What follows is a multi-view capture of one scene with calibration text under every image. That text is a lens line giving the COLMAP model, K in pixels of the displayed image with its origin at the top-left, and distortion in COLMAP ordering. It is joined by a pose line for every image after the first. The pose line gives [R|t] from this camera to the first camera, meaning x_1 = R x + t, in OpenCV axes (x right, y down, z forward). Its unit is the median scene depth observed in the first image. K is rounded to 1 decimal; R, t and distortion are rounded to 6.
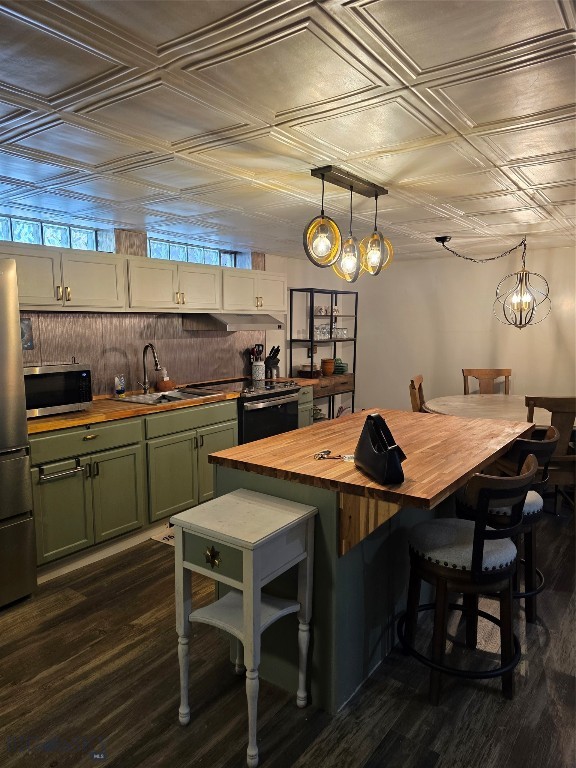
lens RADIAL K [[514.9, 0, 293.3], [0, 514.9, 387.4], [0, 0, 1]] dist [0.044959, -0.018896]
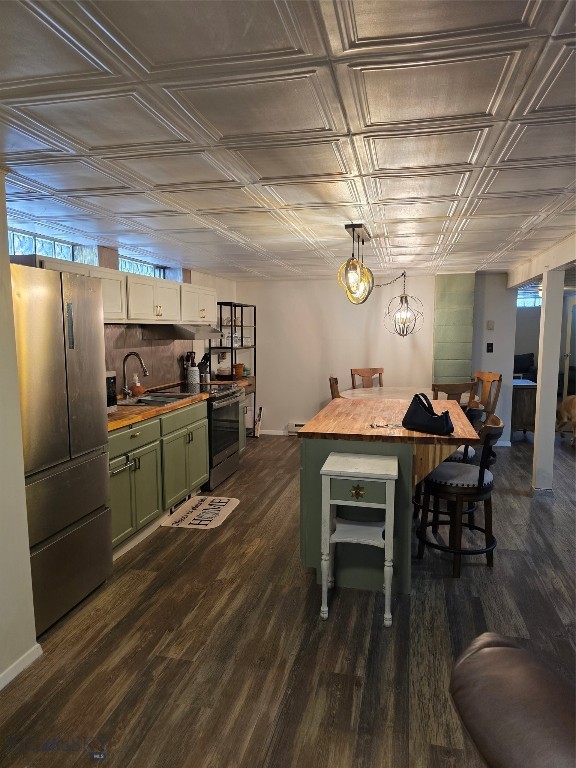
lens RADIAL K [[514.9, 0, 288.8], [0, 514.9, 387.7], [0, 0, 1]] dist [0.044959, -0.018896]
pose [[0.919657, -0.043776, 0.390275, -0.398297], [0.050001, 0.998732, -0.005797, 0.012858], [-0.389527, 0.024846, 0.920680, -0.126666]]
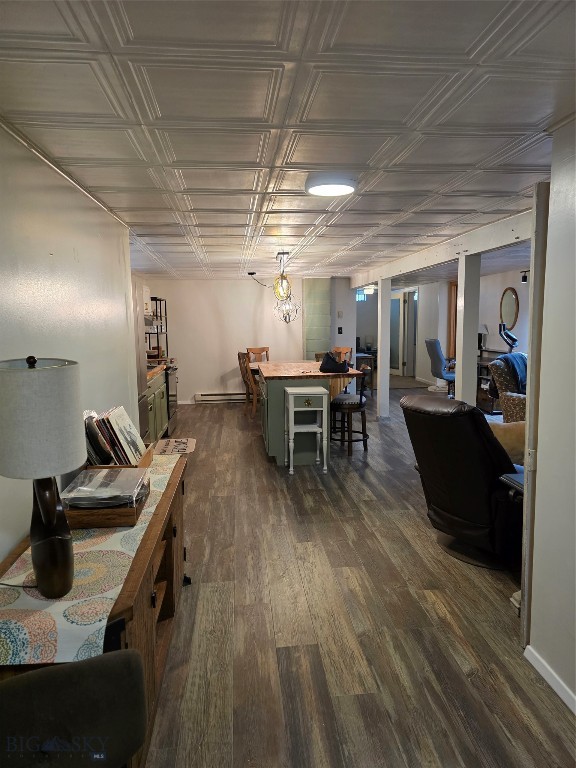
lens RADIAL K [[514.9, 0, 285.6], [0, 514.9, 379.6], [0, 0, 1]] dist [0.044959, -0.018896]
pose [[0.745740, -0.083494, 0.660984, -0.898872], [0.097819, 0.995086, 0.015335, 0.068776], [-0.659016, 0.053221, 0.750243, -0.425511]]
